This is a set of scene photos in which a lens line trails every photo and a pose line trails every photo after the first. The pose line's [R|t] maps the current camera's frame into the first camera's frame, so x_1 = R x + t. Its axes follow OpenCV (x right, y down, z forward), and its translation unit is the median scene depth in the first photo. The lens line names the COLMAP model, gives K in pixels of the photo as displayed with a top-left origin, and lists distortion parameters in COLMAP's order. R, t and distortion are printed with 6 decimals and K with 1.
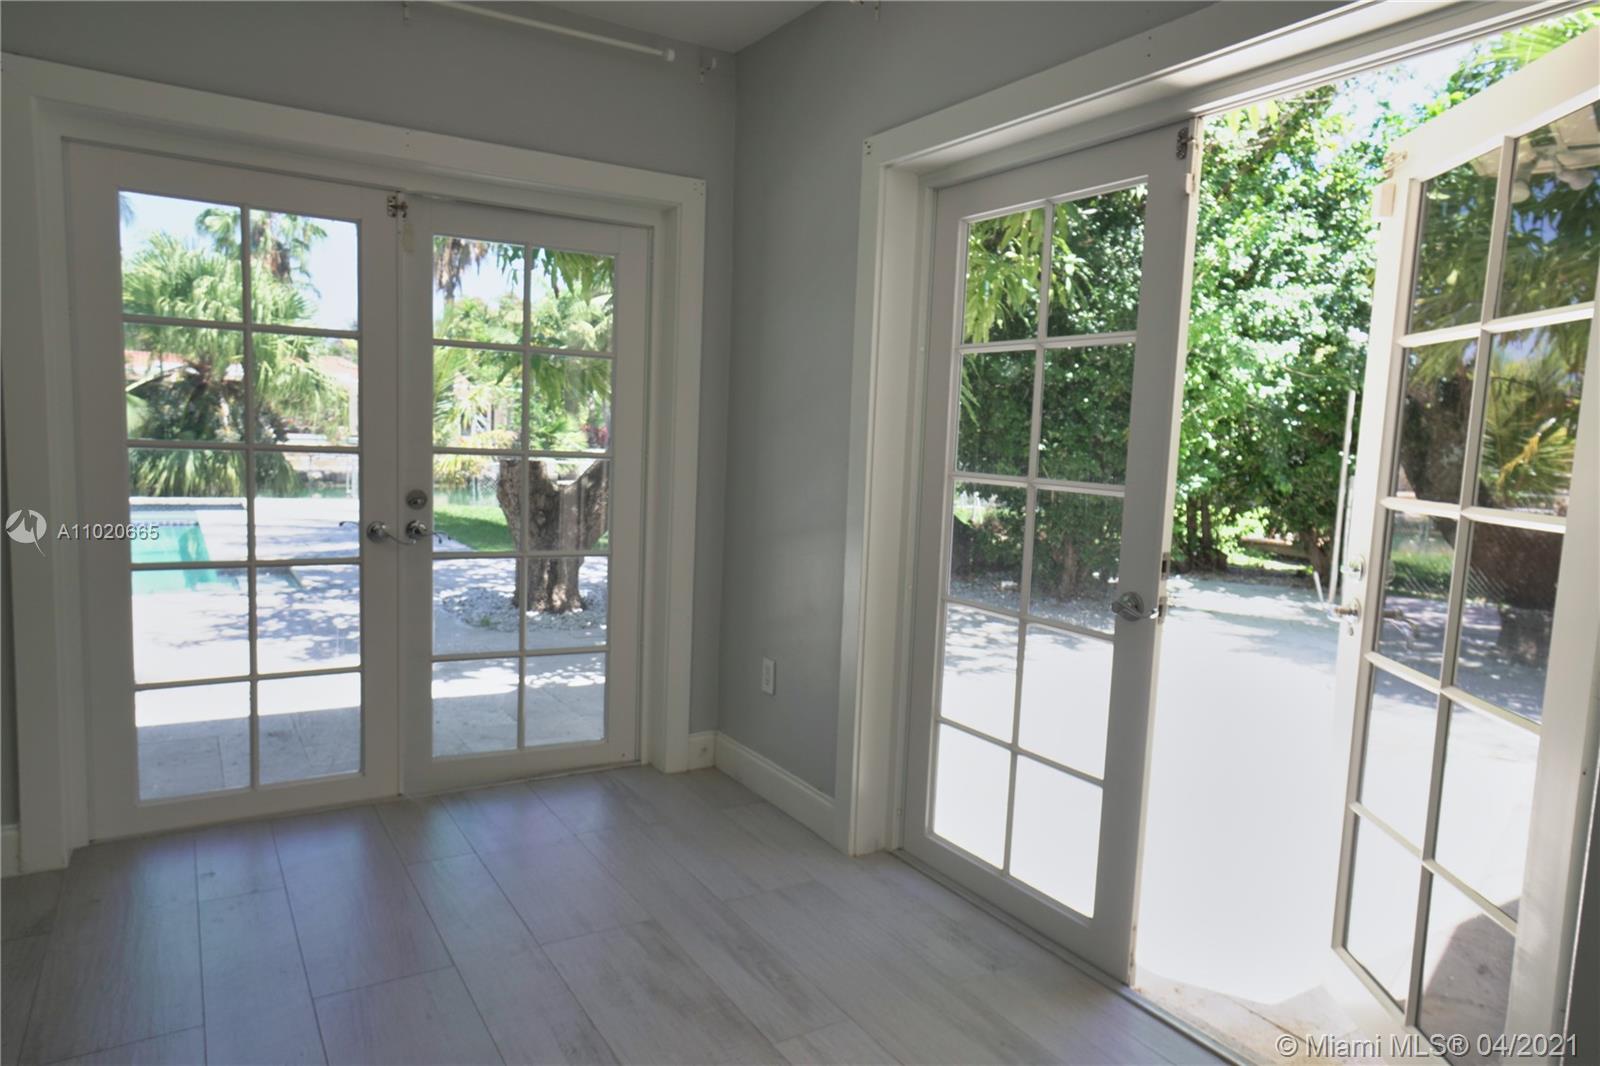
lens RADIAL K [[1009.9, 0, 794.5], [0, 1009.9, 542.6], [0, 0, 1]] dist [0.007518, 0.002159]
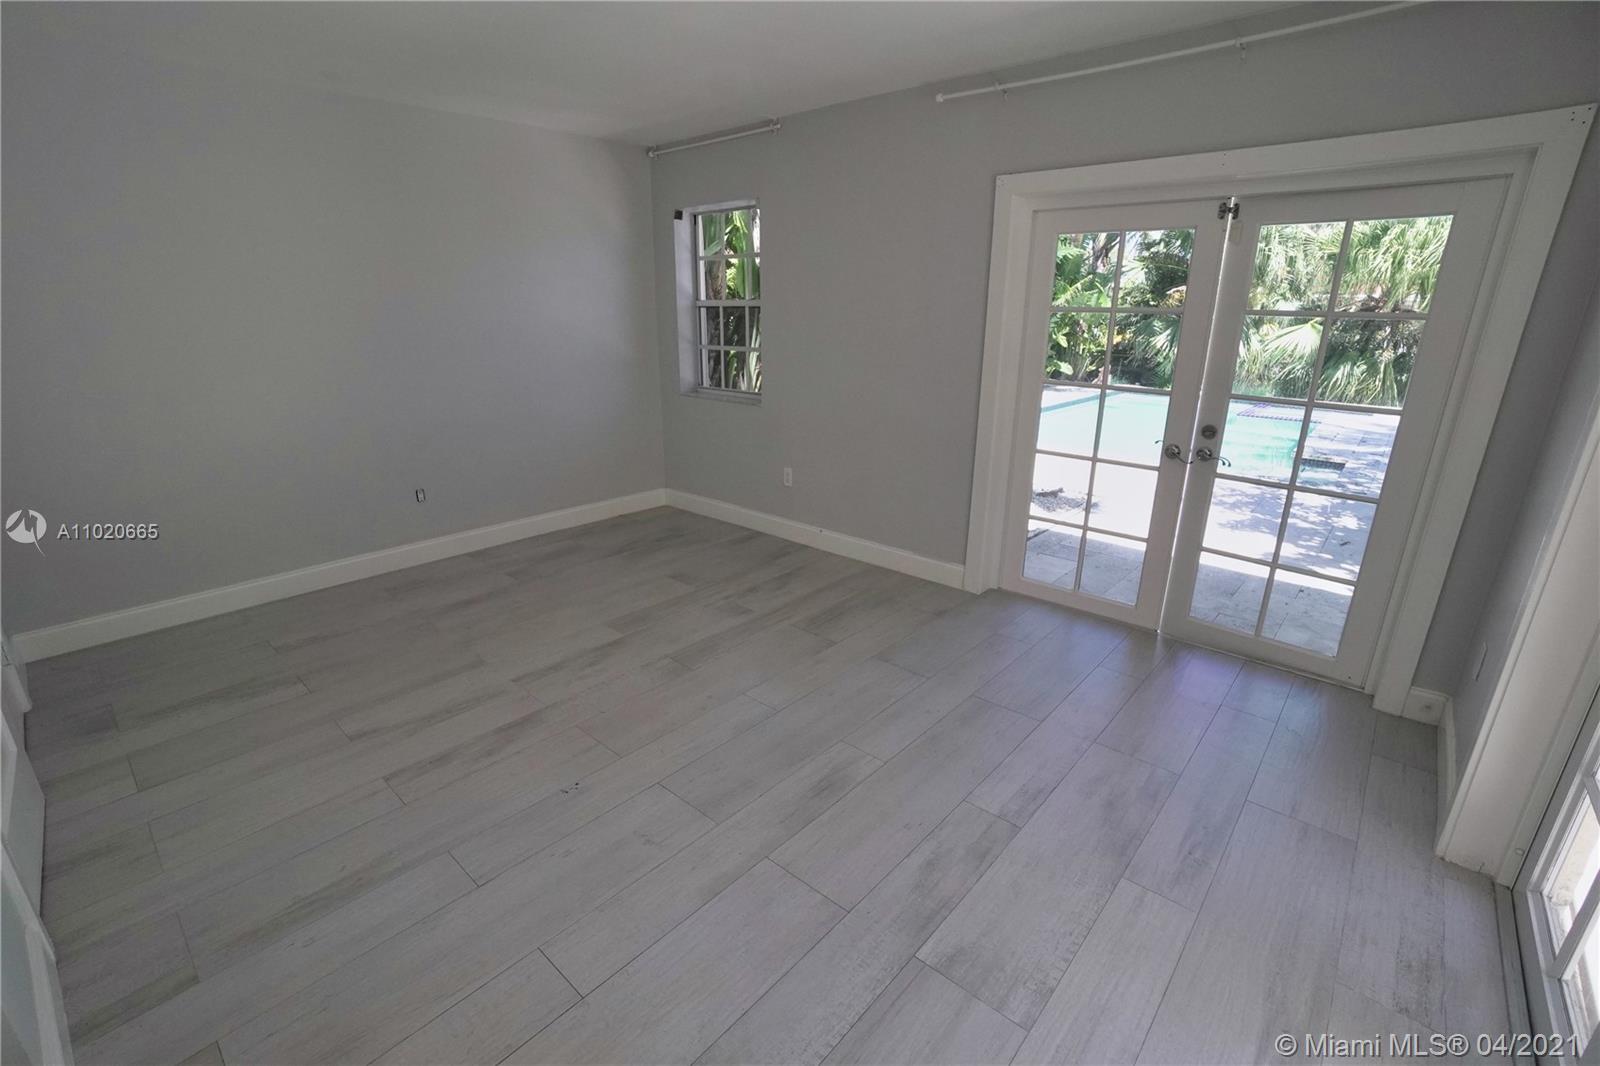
lens RADIAL K [[710.9, 0, 797.6], [0, 710.9, 540.1], [0, 0, 1]] dist [-0.046159, 0.012679]
pose [[0.288709, 0.259707, -0.921520, 0.380033], [-0.102335, 0.965364, 0.240002, -0.072469], [0.951932, 0.025013, 0.305286, 0.192013]]
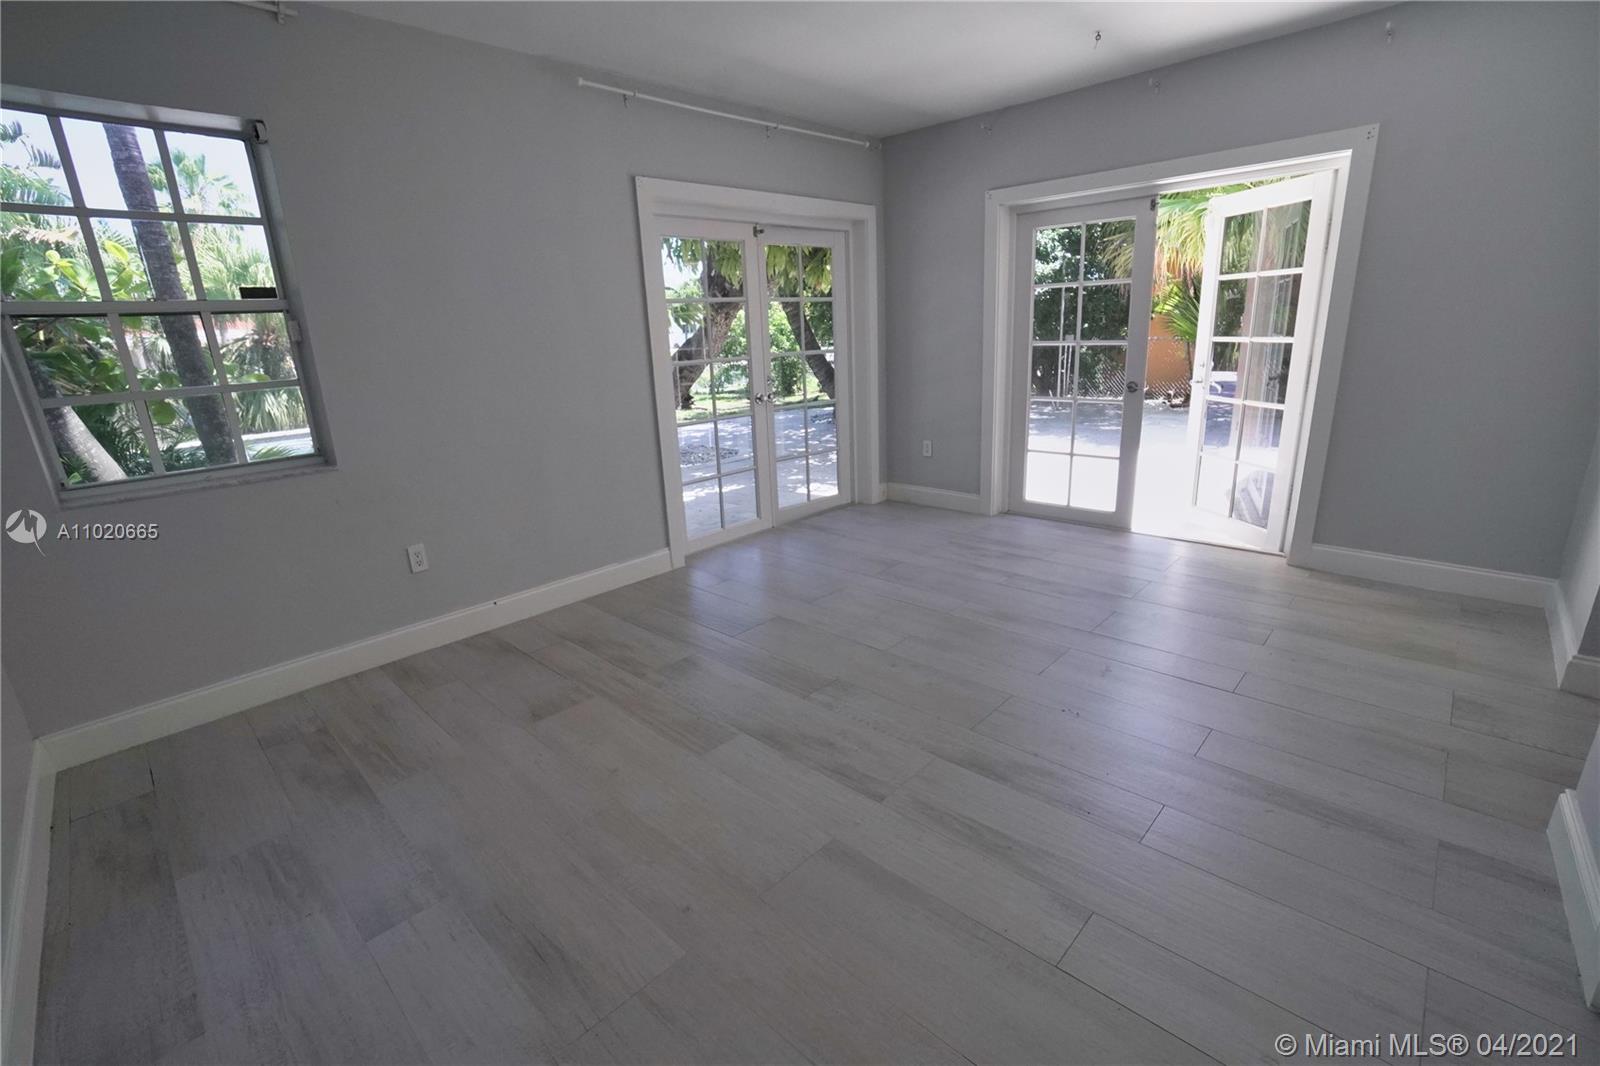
lens RADIAL K [[710.9, 0, 793.9], [0, 710.9, 537.3], [0, 0, 1]] dist [-0.046159, 0.012679]
pose [[0.963423, -0.154196, 0.219181, -0.691078], [0.114152, 0.976099, 0.184931, 0.005598], [-0.242458, -0.153147, 0.957998, -0.419794]]
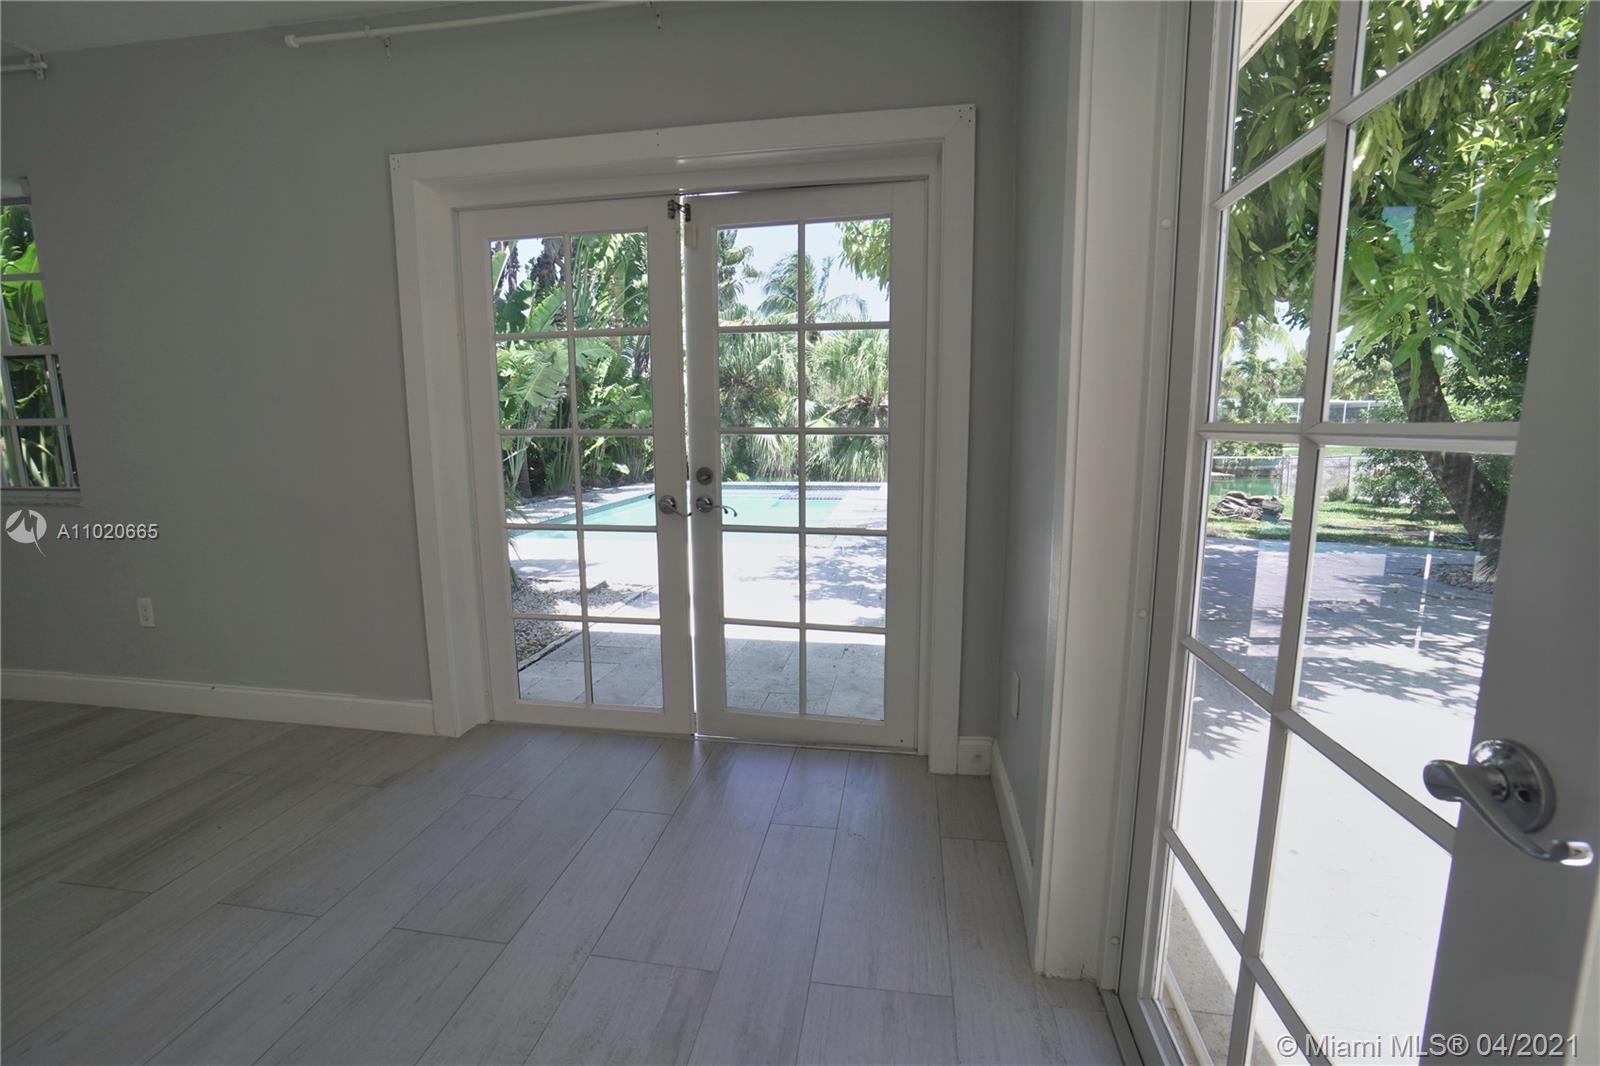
lens RADIAL K [[710.9, 0, 796.4], [0, 710.9, 536.8], [0, 0, 1]] dist [-0.046159, 0.012679]
pose [[0.759865, 0.055213, -0.647732, 0.213101], [-0.037035, 0.998445, 0.041661, -0.012503], [0.649025, -0.007668, 0.760728, 0.481172]]
